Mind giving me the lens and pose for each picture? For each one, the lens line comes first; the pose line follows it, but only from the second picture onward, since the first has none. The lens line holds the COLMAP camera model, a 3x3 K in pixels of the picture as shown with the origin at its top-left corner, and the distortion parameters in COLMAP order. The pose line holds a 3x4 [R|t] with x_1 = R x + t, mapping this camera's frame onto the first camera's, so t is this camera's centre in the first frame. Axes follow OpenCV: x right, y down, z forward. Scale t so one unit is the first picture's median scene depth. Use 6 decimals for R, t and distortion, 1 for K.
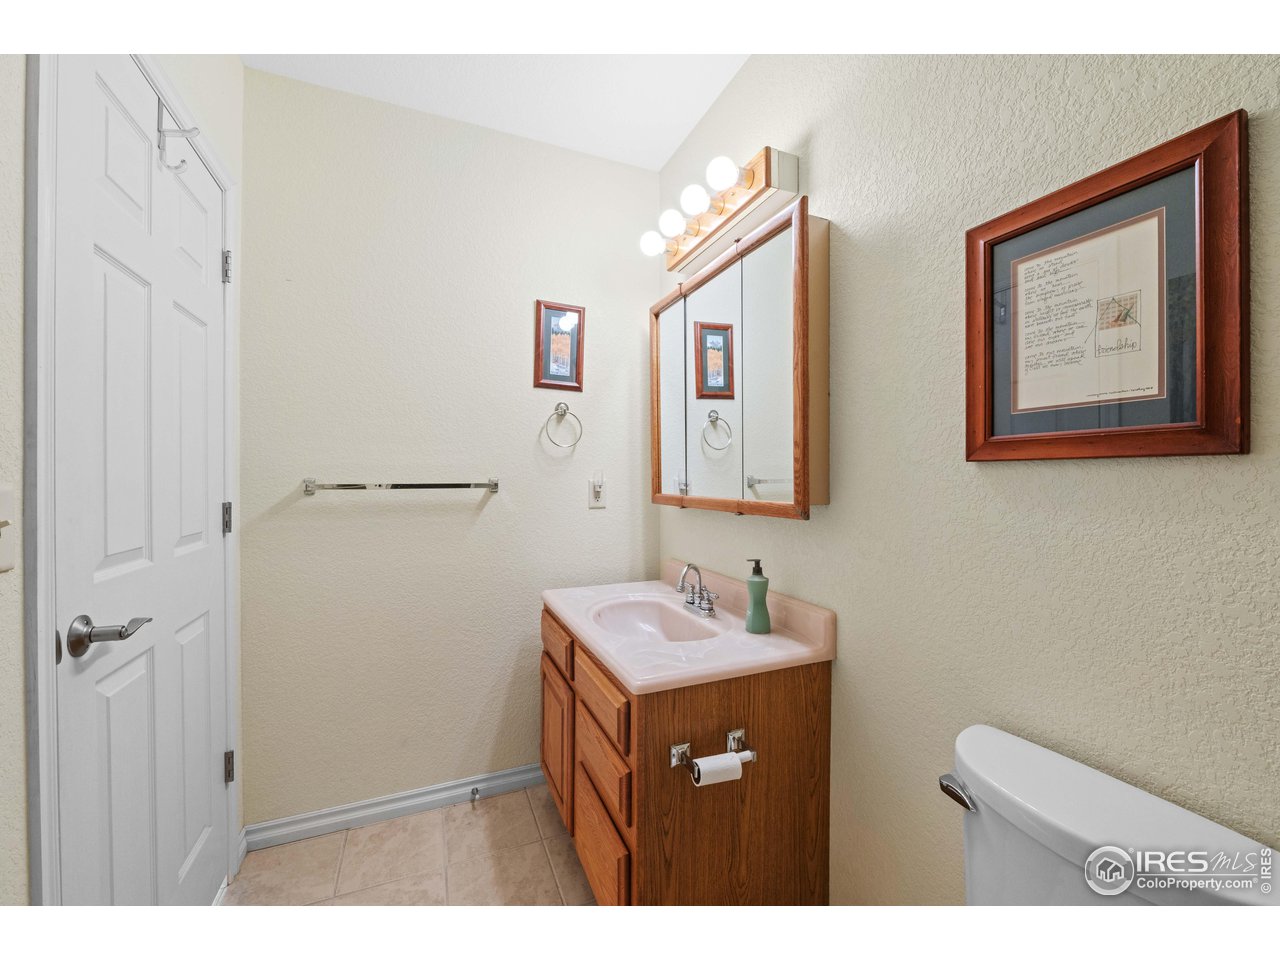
lens RADIAL K [[506.7, 0, 638.6], [0, 506.7, 478.5], [0, 0, 1]] dist [0.001949, 0.000072]
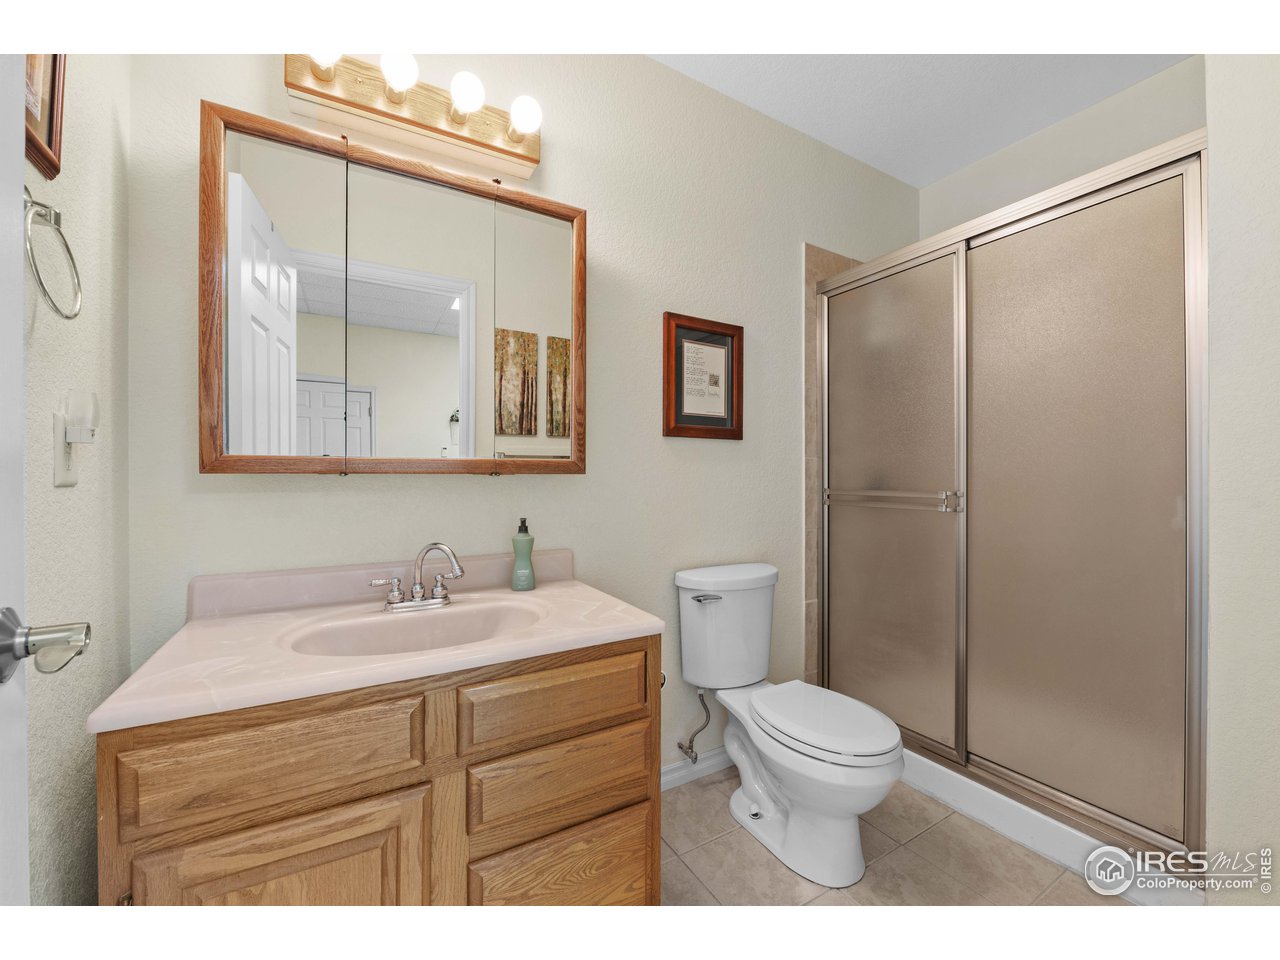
lens RADIAL K [[506.7, 0, 638.1], [0, 506.7, 477.2], [0, 0, 1]] dist [0.001949, 0.000072]
pose [[-0.124362, -0.002124, 0.992235, -1.237364], [0.001258, 0.999997, 0.002298, 0.118664], [-0.992236, 0.001534, -0.124359, 1.402449]]
